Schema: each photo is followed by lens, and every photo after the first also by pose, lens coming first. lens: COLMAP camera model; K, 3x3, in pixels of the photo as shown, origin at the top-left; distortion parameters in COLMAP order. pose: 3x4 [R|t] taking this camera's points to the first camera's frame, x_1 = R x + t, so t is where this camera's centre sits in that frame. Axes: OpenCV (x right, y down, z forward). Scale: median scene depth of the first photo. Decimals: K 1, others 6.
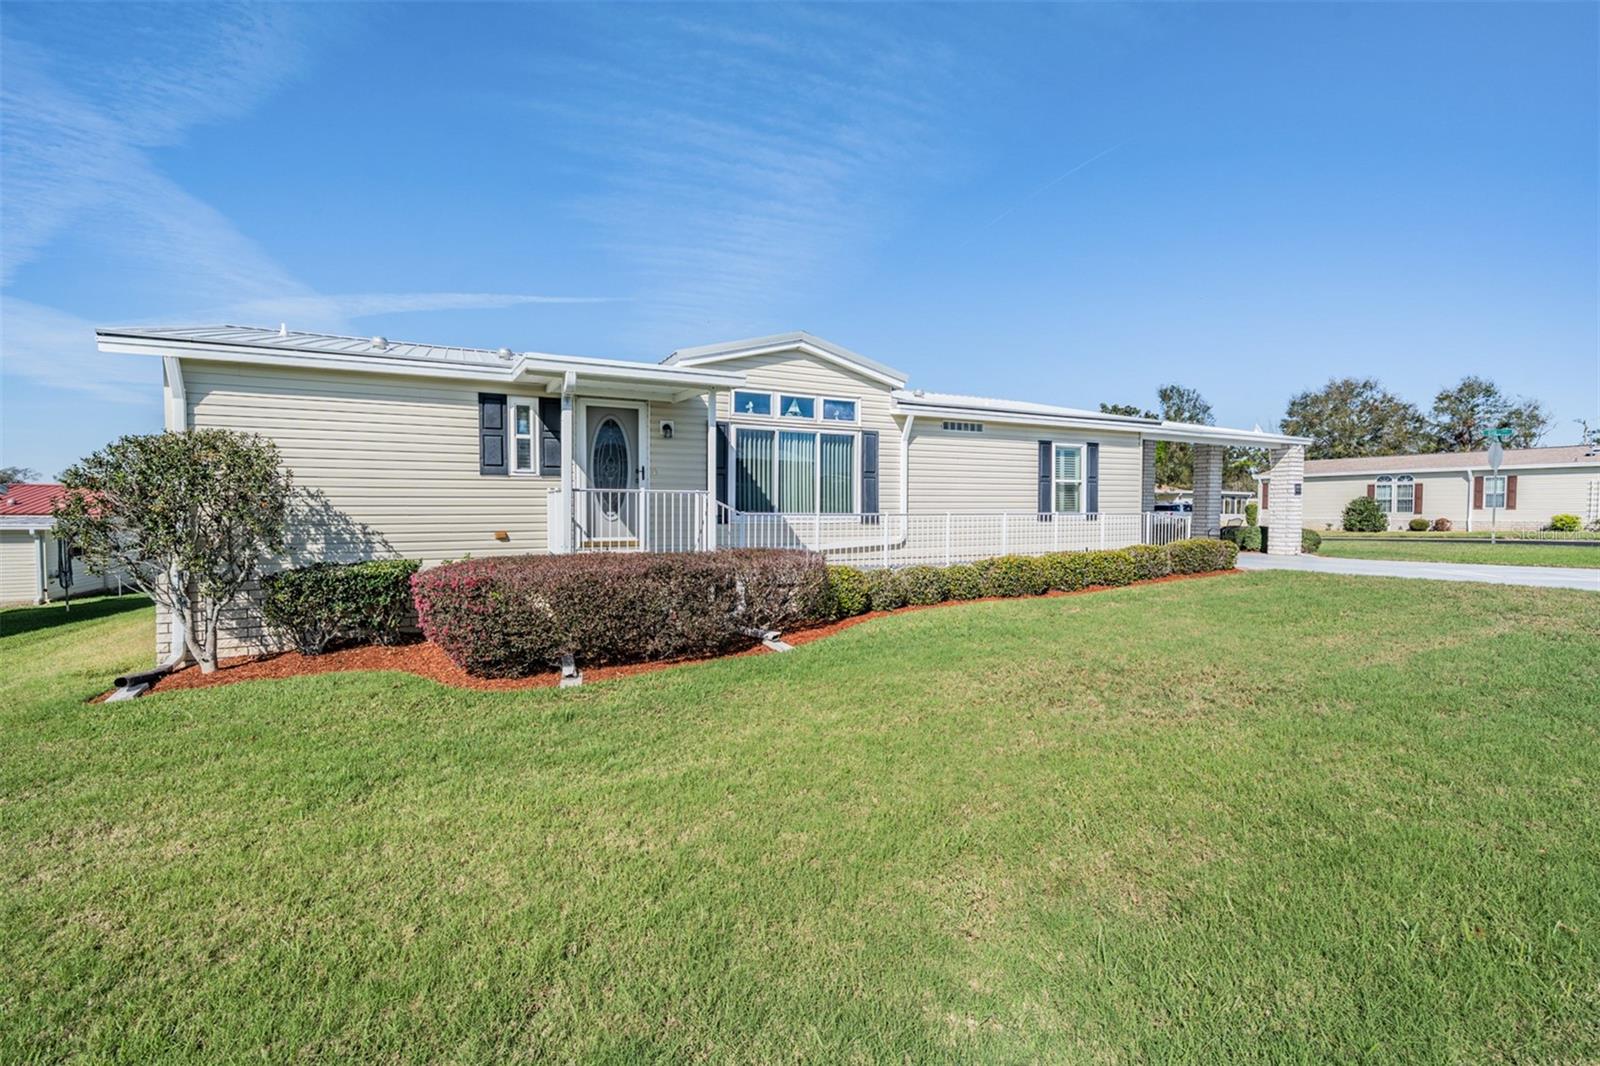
lens RADIAL K [[678.4, 0, 796.3], [0, 678.4, 516.8], [0, 0, 1]] dist [-0.002098, -0.000256]
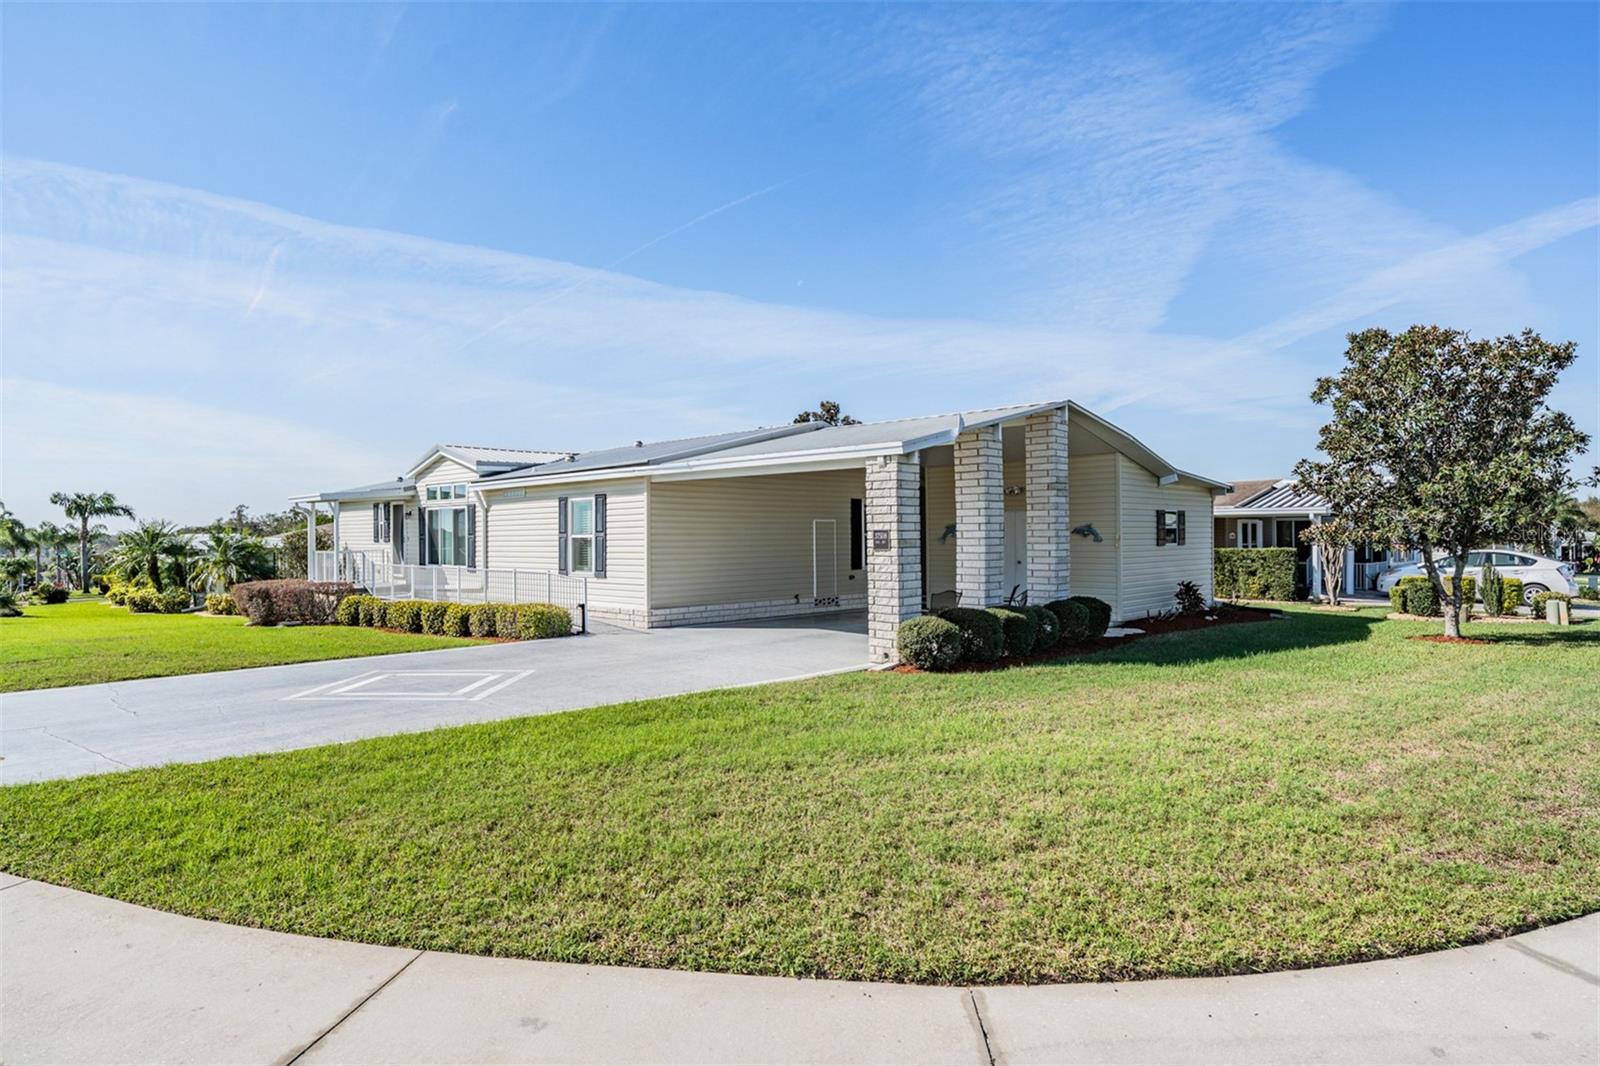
lens RADIAL K [[886.3, 0, 802.7], [0, 886.3, 645.5], [0, 0, 1]] dist [0.003456, 0.000133]
pose [[0.328096, 0.112170, -0.937961, 2.109490], [-0.007143, 0.993191, 0.116276, -0.059589], [0.944618, -0.031450, 0.326663, 1.081593]]
